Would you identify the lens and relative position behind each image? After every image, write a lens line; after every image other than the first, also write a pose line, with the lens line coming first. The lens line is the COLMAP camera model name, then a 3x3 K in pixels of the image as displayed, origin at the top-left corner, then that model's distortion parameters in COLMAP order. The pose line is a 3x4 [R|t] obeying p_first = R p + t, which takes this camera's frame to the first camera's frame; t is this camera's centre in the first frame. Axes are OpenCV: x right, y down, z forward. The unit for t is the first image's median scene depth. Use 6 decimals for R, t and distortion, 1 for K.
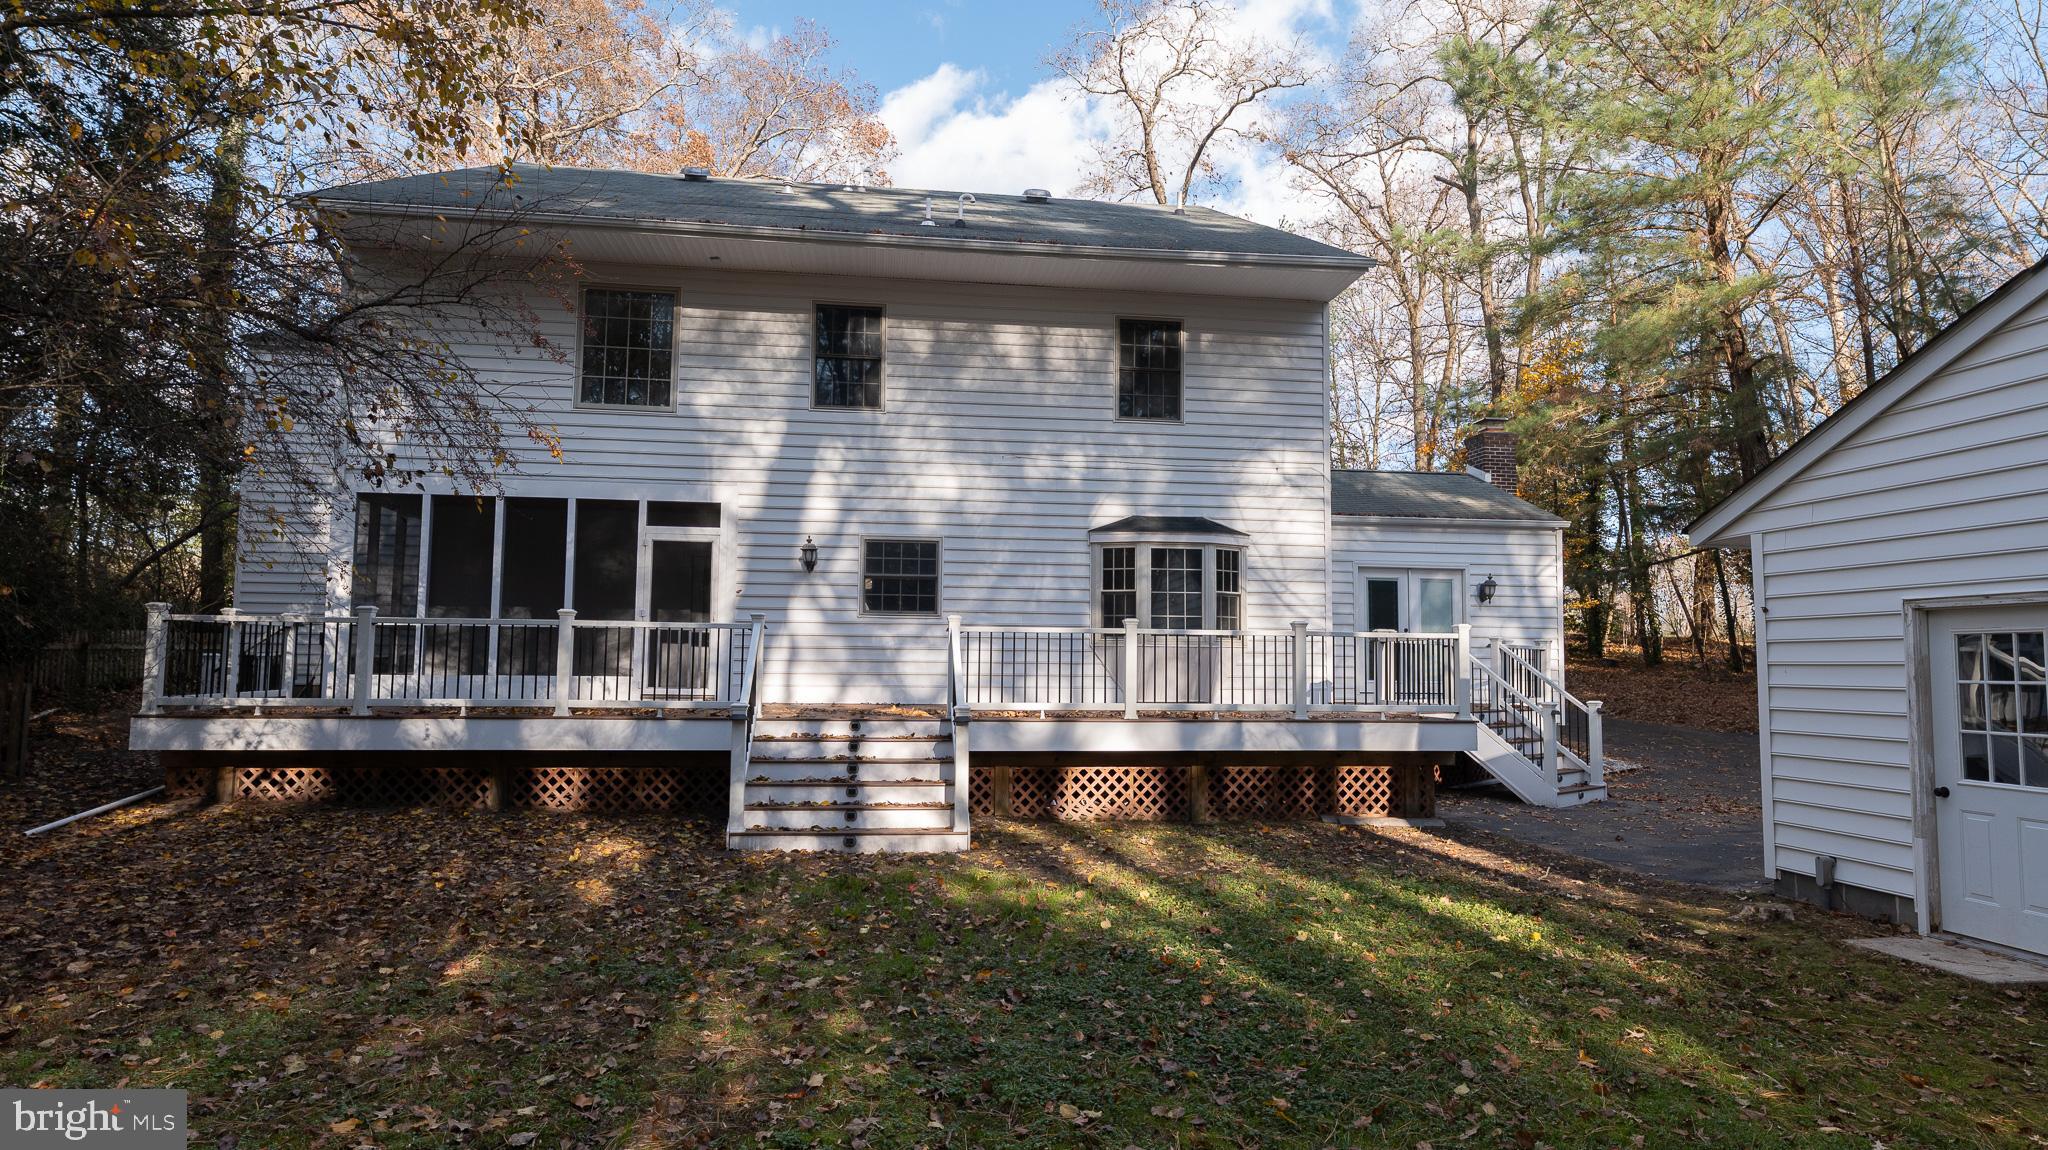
lens RADIAL K [[1146.4, 0, 1019.0], [0, 1146.4, 575.0], [0, 0, 1]] dist [-0.000029, 0.001101]
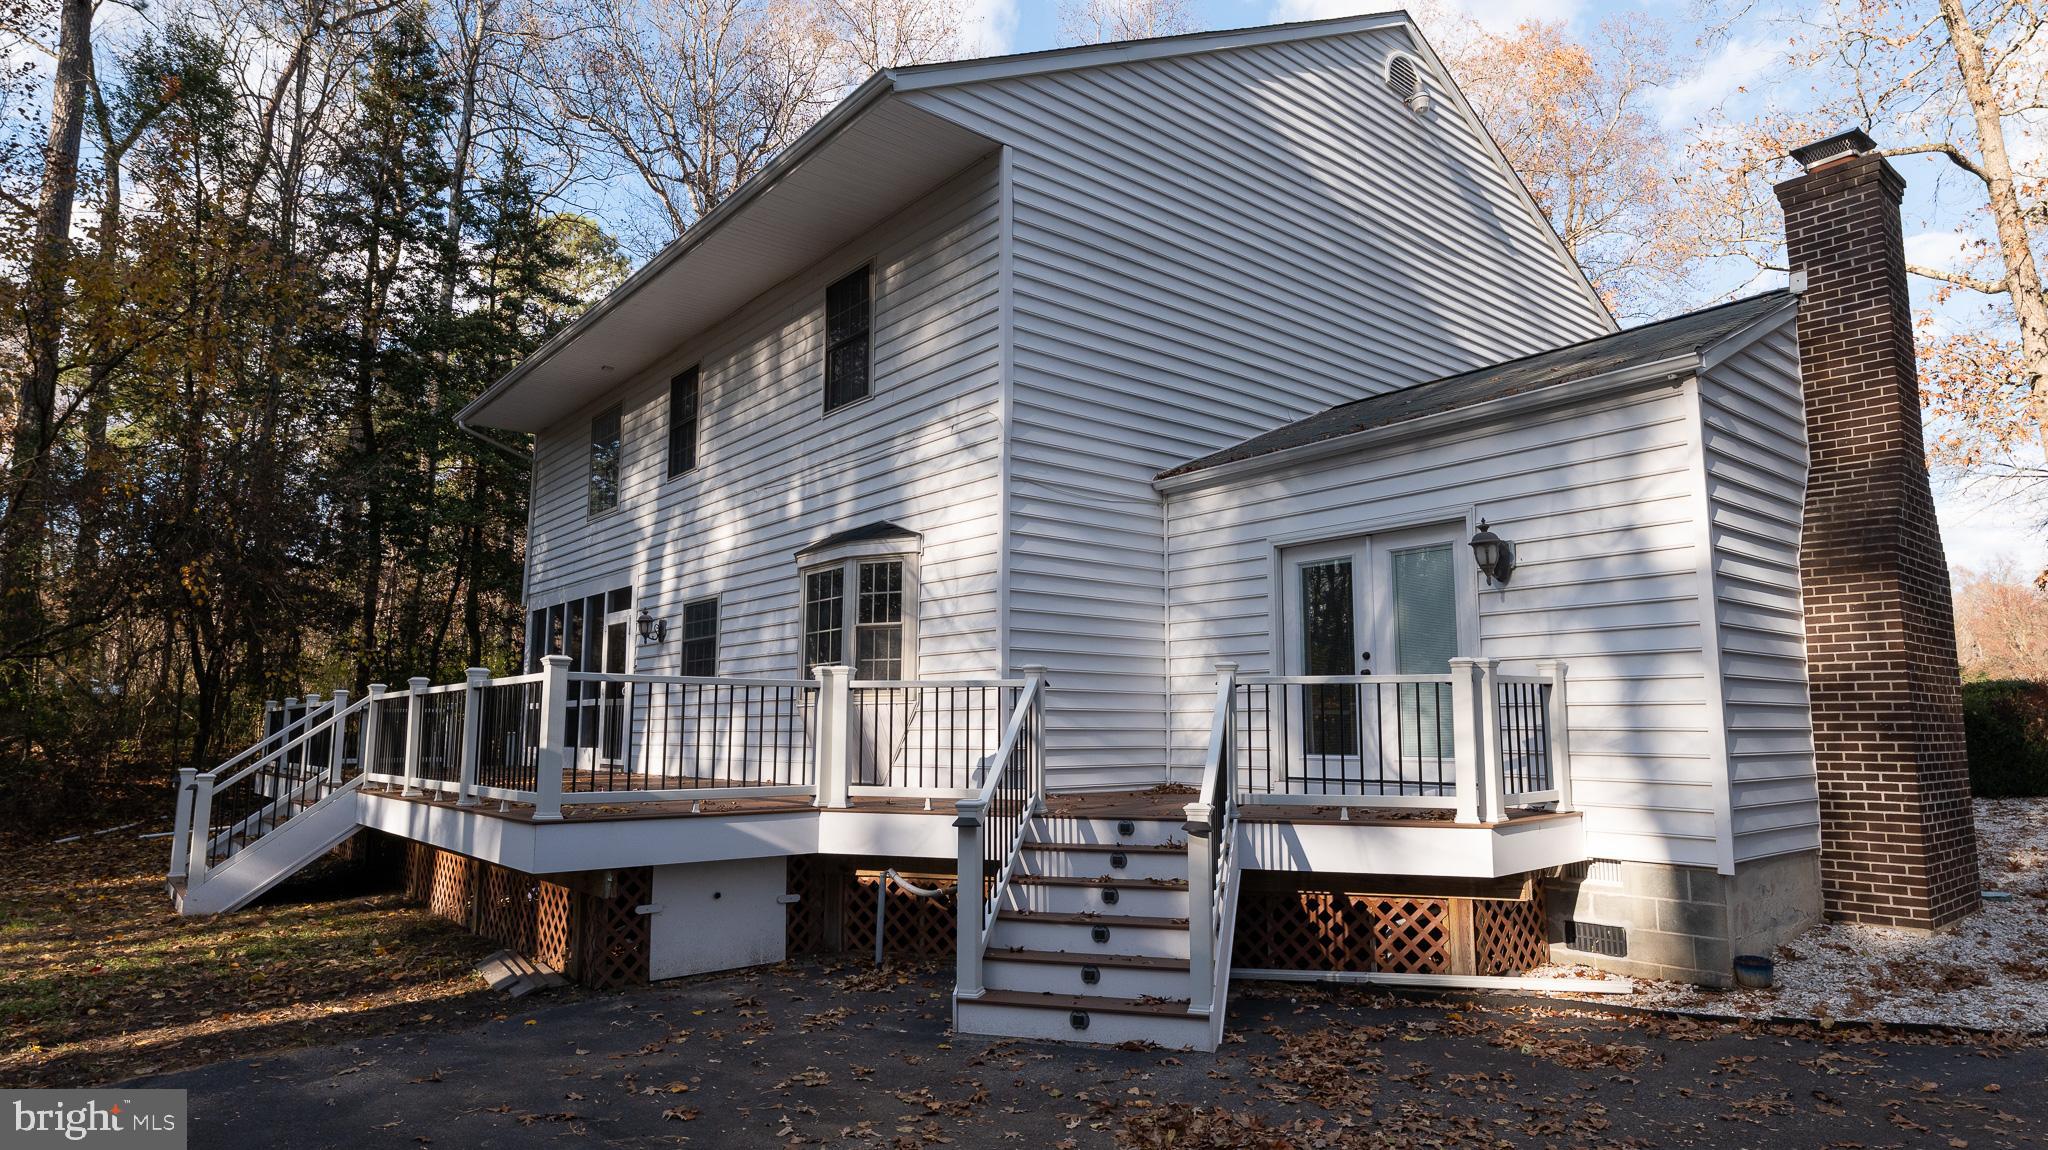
lens RADIAL K [[1146.4, 0, 1024.8], [0, 1146.4, 587.4], [0, 0, 1]] dist [-0.000029, 0.001101]
pose [[0.538636, -0.118758, -0.834127, 0.830415], [0.074371, 0.992854, -0.093331, 0.065805], [0.839250, -0.011763, 0.543619, 0.720389]]
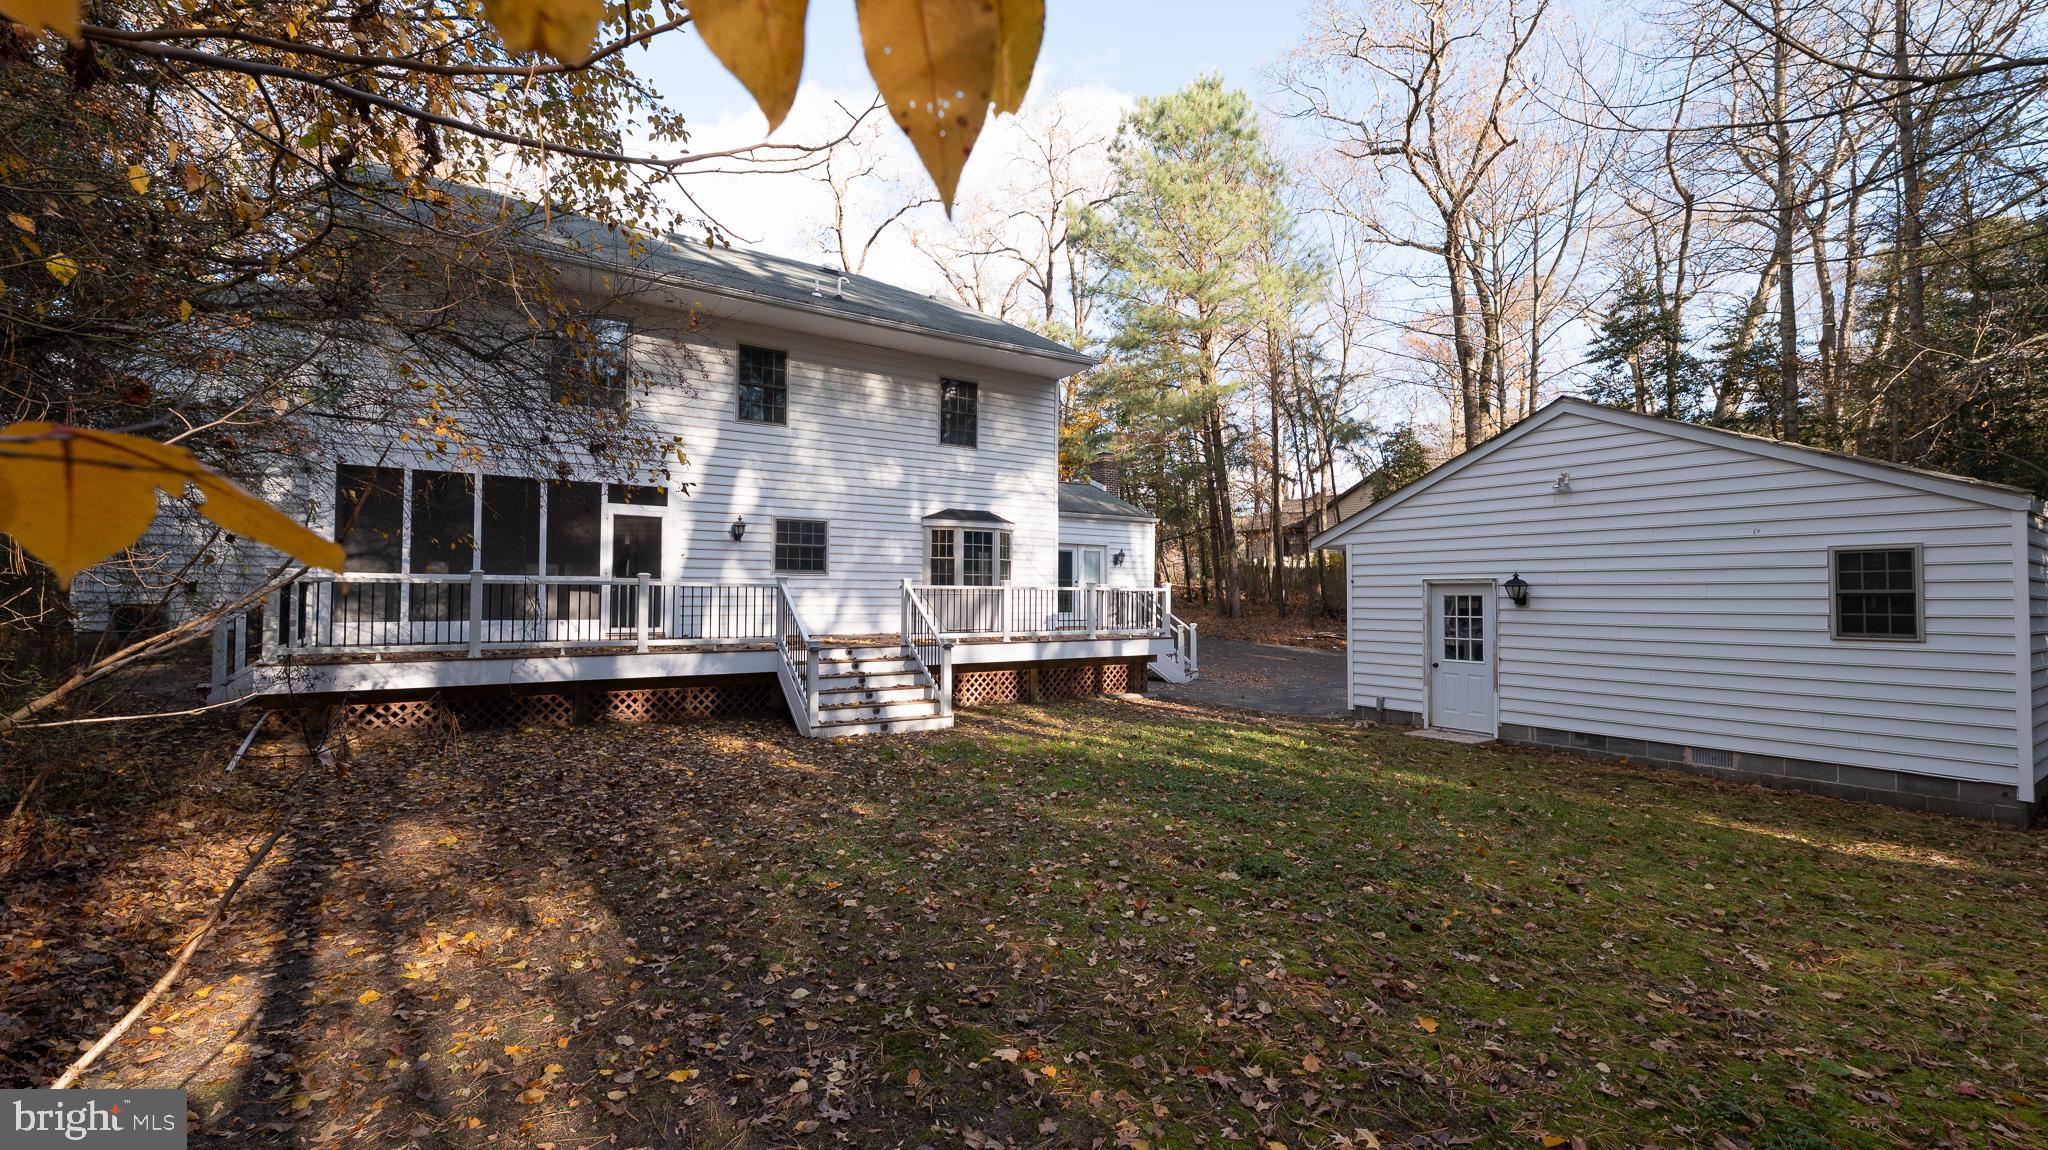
lens RADIAL K [[844.5, 0, 1023.7], [0, 844.5, 576.0], [0, 0, 1]] dist [0.004424, -0.000116]
pose [[0.897783, 0.005253, 0.440406, -0.319763], [-0.029793, 0.998363, 0.048826, -0.021008], [-0.439429, -0.056956, 0.896470, -0.061638]]
